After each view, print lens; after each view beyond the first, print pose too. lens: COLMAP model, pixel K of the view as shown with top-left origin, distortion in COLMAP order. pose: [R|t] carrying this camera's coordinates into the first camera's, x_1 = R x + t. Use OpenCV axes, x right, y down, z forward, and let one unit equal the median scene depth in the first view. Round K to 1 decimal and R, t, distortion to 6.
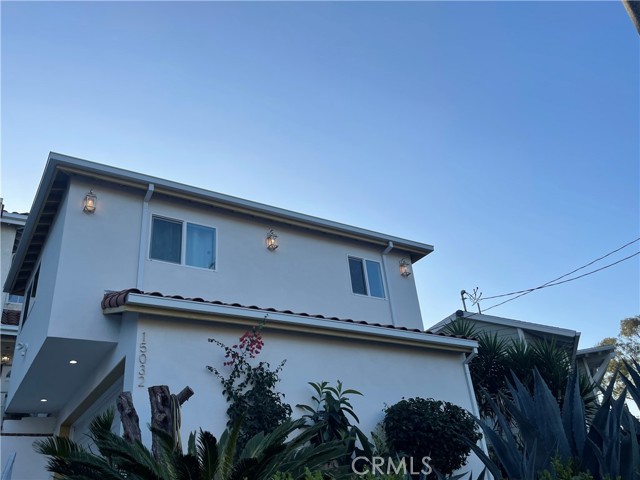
lens RADIAL K [[545.2, 0, 320.0], [0, 545.2, 240.0], [0, 0, 1]] dist [0.079279, -0.006676]
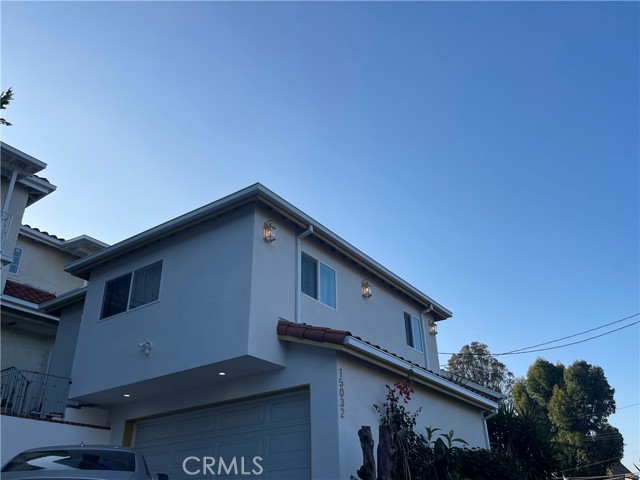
lens RADIAL K [[545.2, 0, 320.0], [0, 545.2, 240.0], [0, 0, 1]] dist [0.079279, -0.006676]
pose [[0.918419, 0.238468, 0.315656, -0.630107], [-0.236502, 0.970583, -0.045128, -0.026807], [-0.317132, -0.033207, 0.947800, -0.058277]]
